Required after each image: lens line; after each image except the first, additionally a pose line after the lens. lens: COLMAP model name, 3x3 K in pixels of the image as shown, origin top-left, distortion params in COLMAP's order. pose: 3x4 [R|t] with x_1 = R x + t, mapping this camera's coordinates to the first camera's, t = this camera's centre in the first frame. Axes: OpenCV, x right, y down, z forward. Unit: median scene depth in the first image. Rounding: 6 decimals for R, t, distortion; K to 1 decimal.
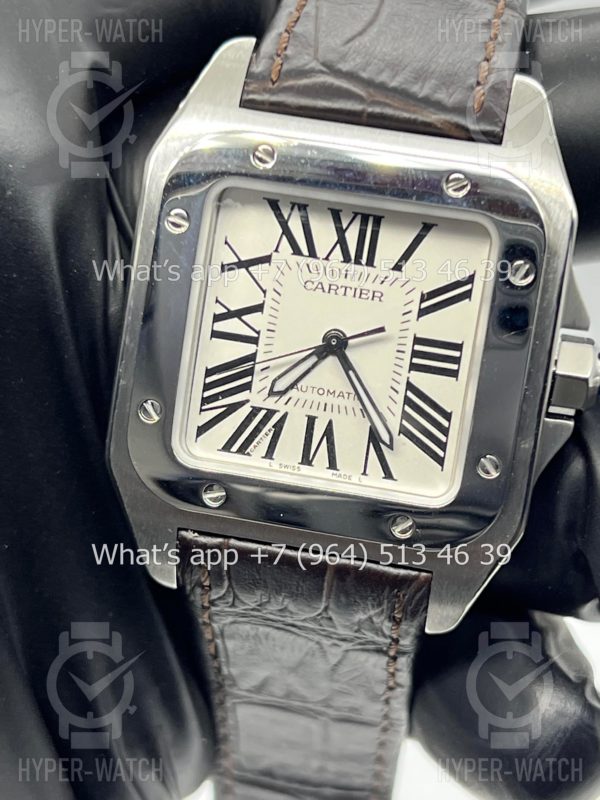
lens RADIAL K [[1863.9, 0, 299.5], [0, 1863.9, 401.4], [0, 0, 1]] dist [0.252333, 0.000000]
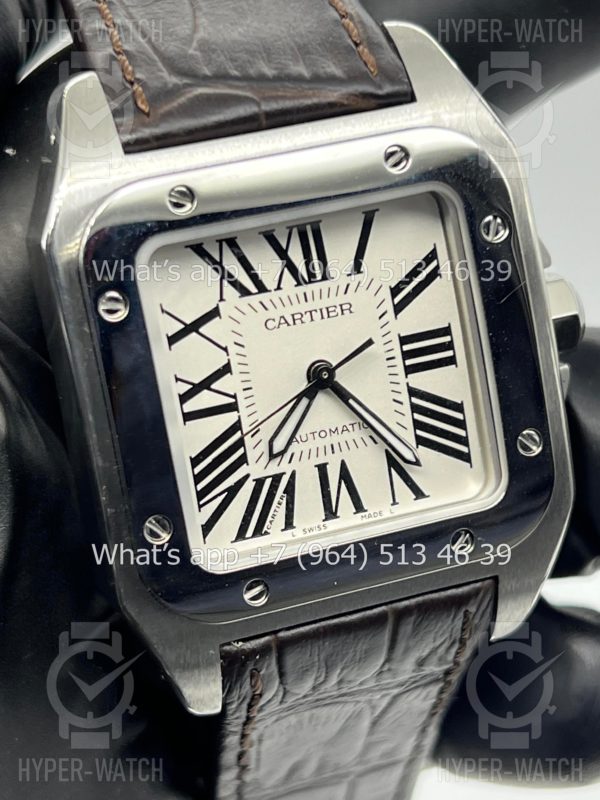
lens RADIAL K [[1863.9, 0, 290.8], [0, 1863.9, 415.4], [0, 0, 1]] dist [0.252333, 0.000000]
pose [[0.868685, -0.361675, 0.338492, -0.292597], [0.349096, 0.931769, 0.099688, -0.105237], [-0.351451, 0.031569, 0.935674, 0.191178]]
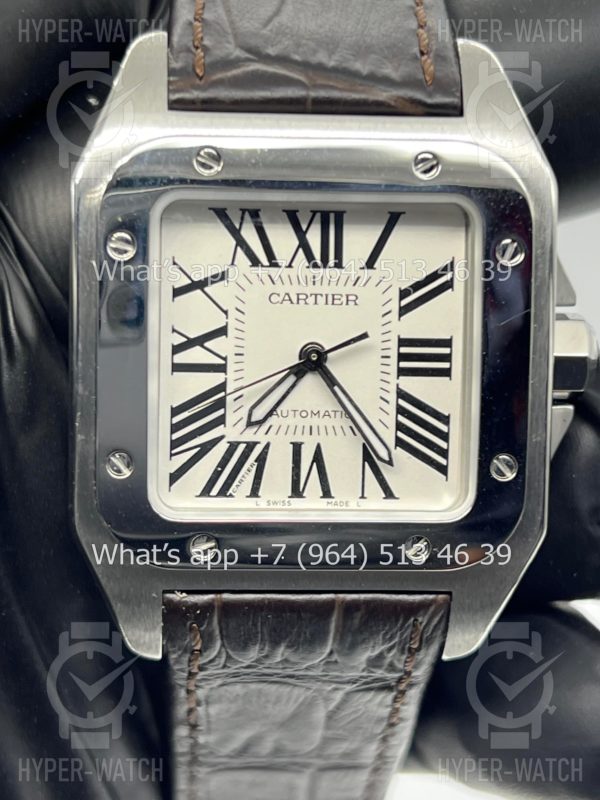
lens RADIAL K [[1863.9, 0, 300.0], [0, 1863.9, 411.9], [0, 0, 1]] dist [0.252333, 0.000000]
pose [[0.971542, -0.148334, 0.184671, -0.155622], [0.148112, 0.988856, 0.015075, -0.020040], [-0.184849, 0.012706, 0.982685, 0.119668]]
